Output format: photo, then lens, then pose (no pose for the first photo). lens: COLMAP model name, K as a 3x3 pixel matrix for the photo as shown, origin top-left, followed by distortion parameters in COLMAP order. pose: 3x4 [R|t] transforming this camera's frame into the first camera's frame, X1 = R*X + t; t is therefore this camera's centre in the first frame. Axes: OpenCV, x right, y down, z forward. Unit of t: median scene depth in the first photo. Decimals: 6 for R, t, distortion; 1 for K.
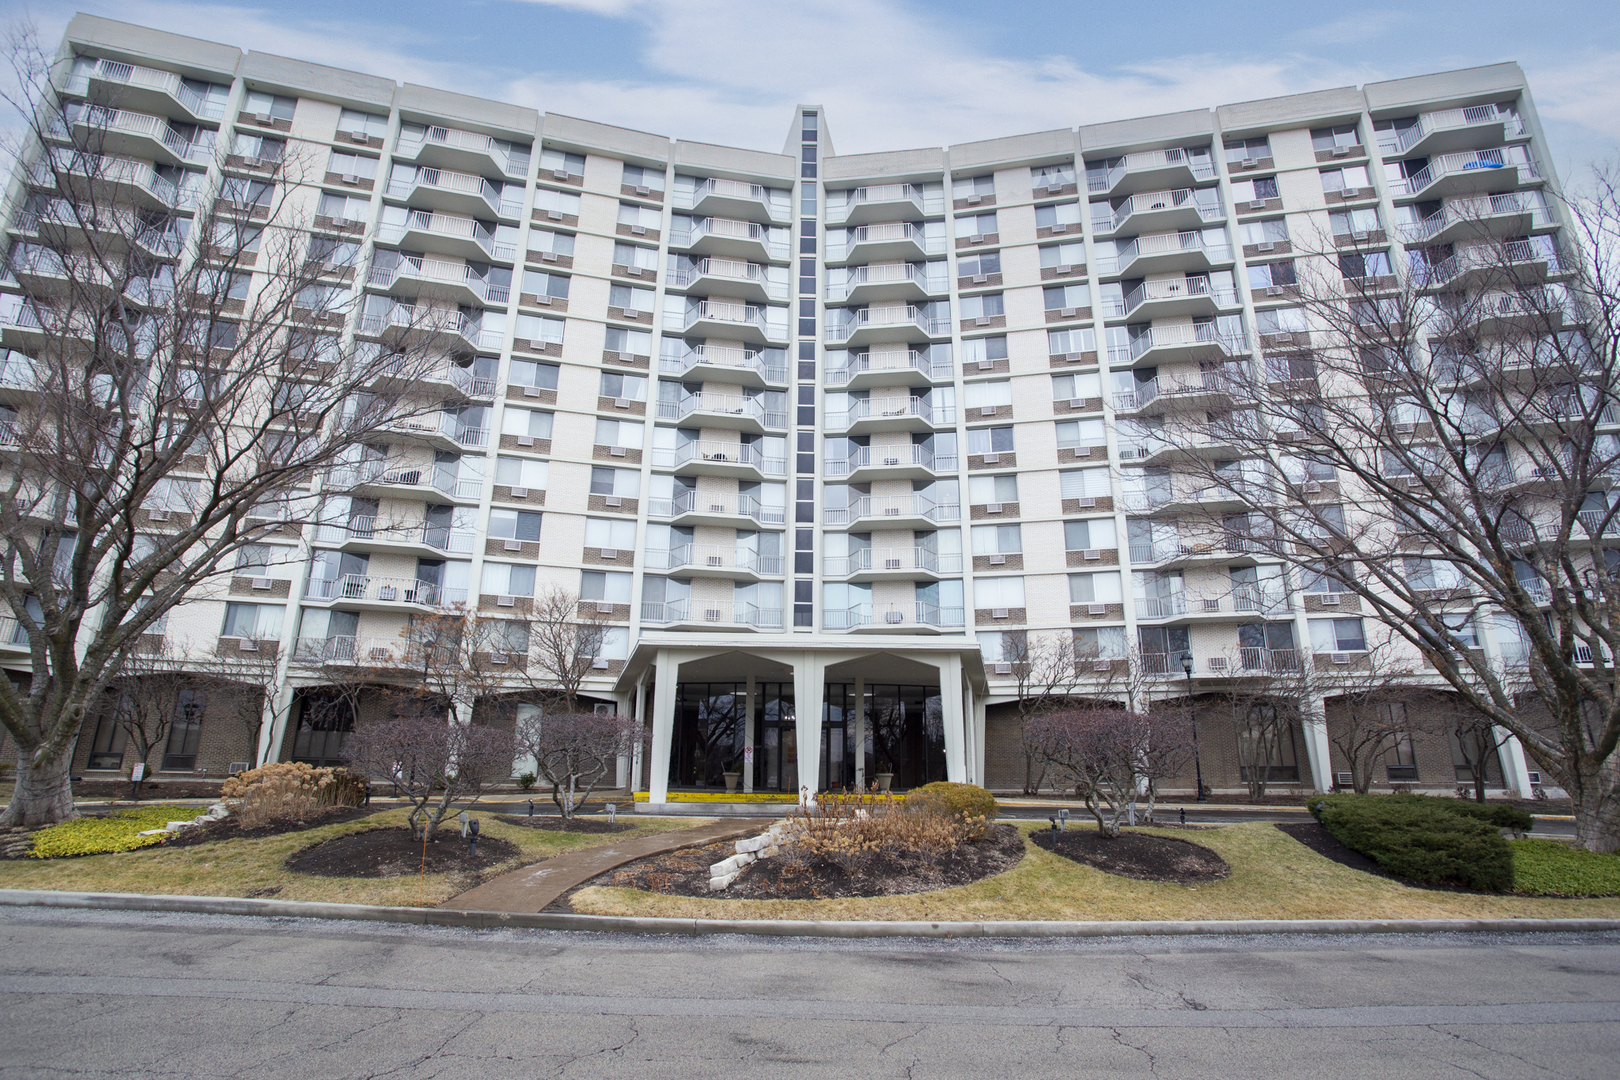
lens RADIAL K [[821.4, 0, 810.0], [0, 821.4, 540.0], [0, 0, 1]] dist [-0.002519, -0.000229]
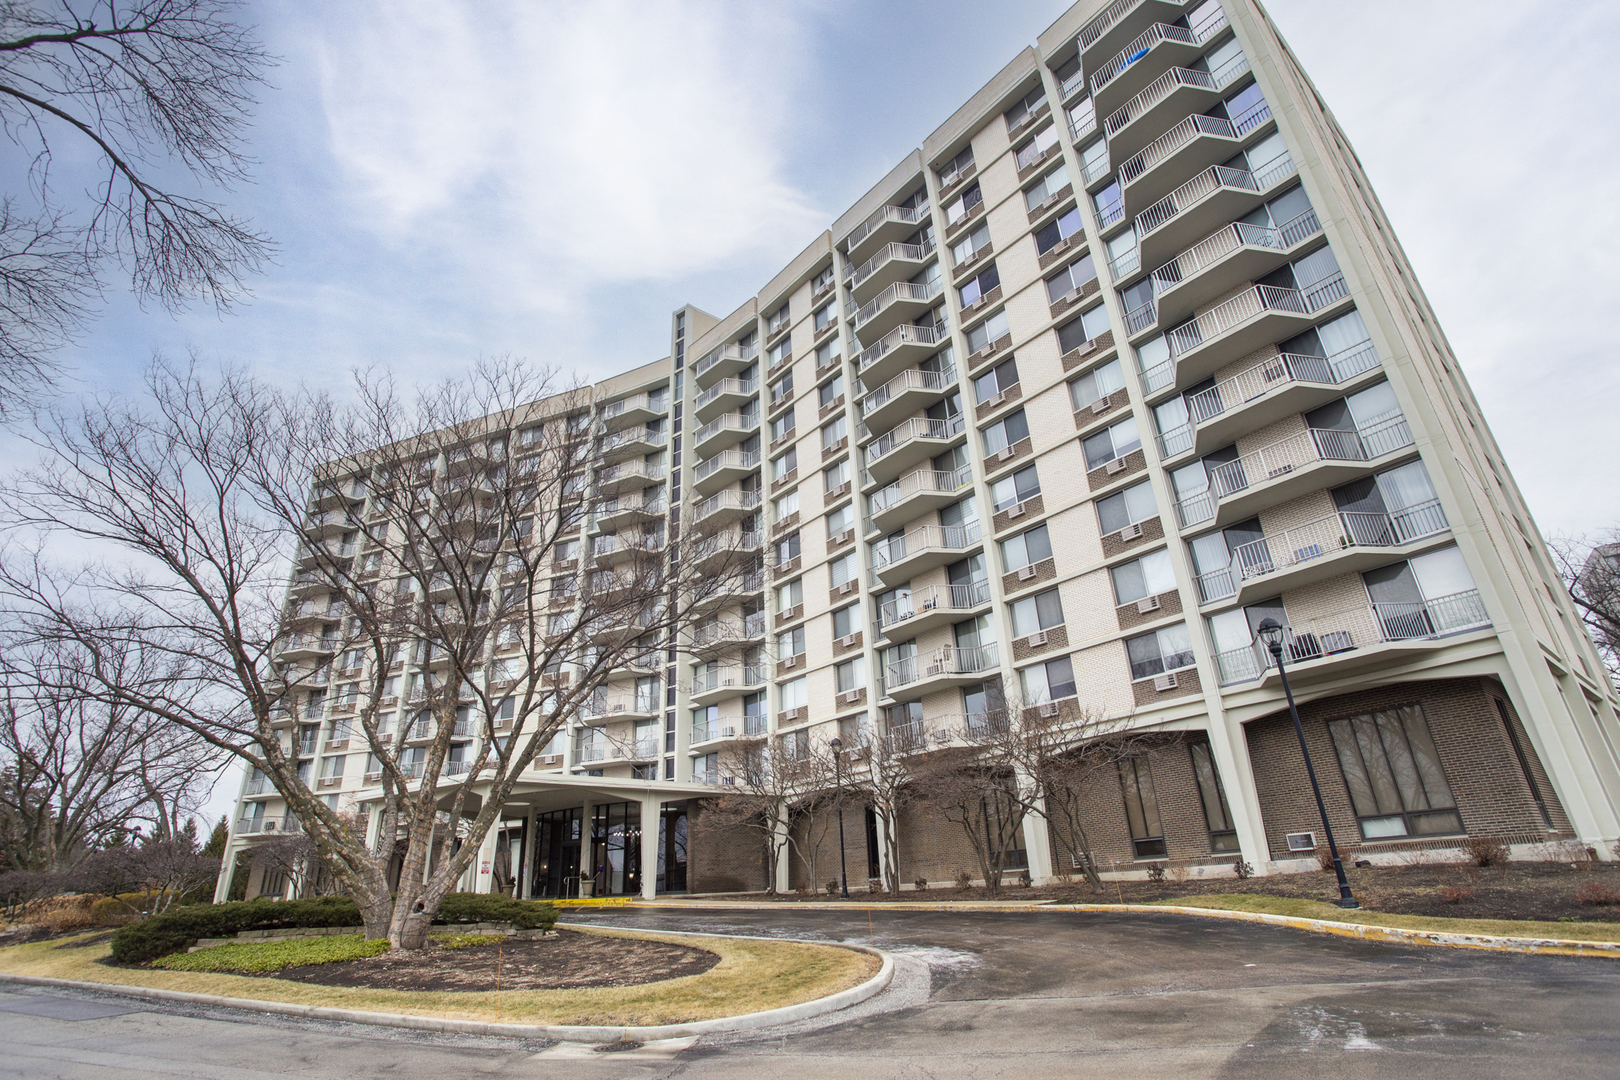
lens RADIAL K [[779.7, 0, 810.0], [0, 779.7, 540.0], [0, 0, 1]] dist [-0.014549, 0.000093]
pose [[0.779834, -0.294546, -0.552360, 0.838878], [0.229585, 0.955473, -0.185373, 0.064666], [0.582365, 0.017747, 0.812734, 0.201512]]
